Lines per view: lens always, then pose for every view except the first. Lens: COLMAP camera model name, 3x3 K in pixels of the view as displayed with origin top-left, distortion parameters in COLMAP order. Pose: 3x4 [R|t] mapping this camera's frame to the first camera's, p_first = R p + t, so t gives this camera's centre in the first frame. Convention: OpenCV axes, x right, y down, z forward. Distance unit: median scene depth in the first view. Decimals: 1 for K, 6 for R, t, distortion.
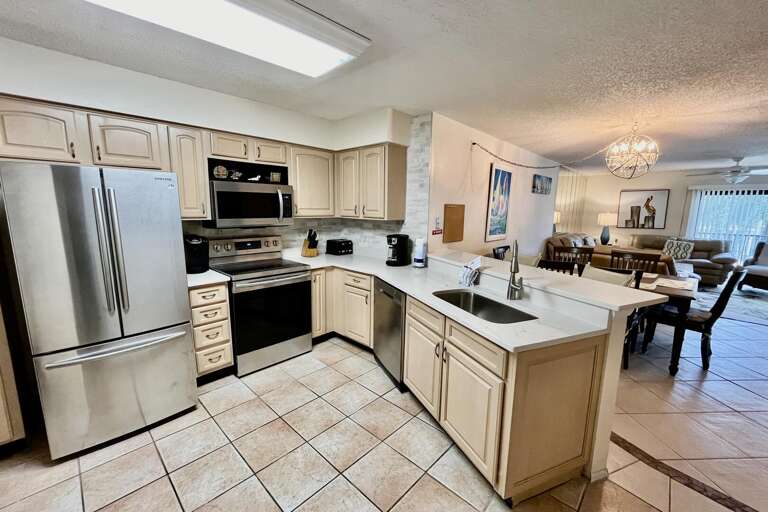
lens RADIAL K [[310.1, 0, 382.3], [0, 310.1, 258.5], [0, 0, 1]] dist [-0.002728, 0.000261]
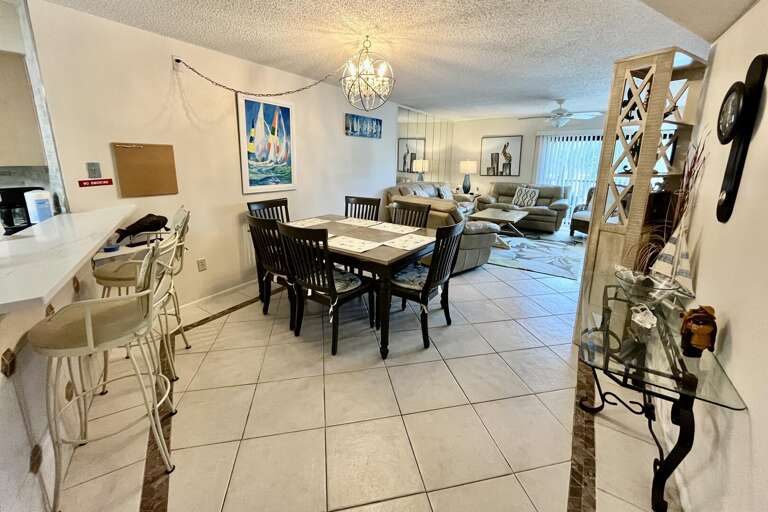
lens RADIAL K [[310.1, 0, 382.4], [0, 310.1, 226.6], [0, 0, 1]] dist [-0.002728, 0.000261]
pose [[0.985877, -0.039527, 0.162741, 0.381754], [0.031133, 0.998066, 0.053813, -0.001924], [-0.164553, -0.047987, 0.985200, 0.108175]]
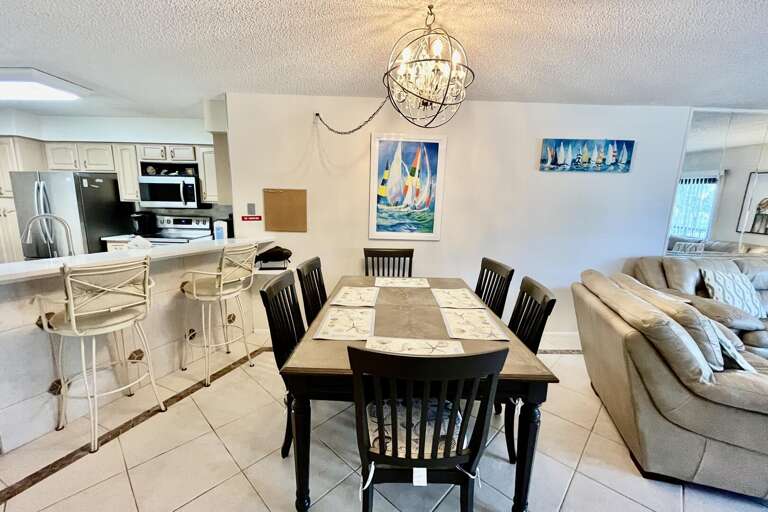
lens RADIAL K [[310.1, 0, 379.7], [0, 310.1, 256.7], [0, 0, 1]] dist [-0.002728, 0.000261]
pose [[0.700233, 0.124856, -0.702911, 0.618719], [-0.128769, 0.990528, 0.047667, -0.034962], [0.702205, 0.057135, 0.709679, 0.332378]]
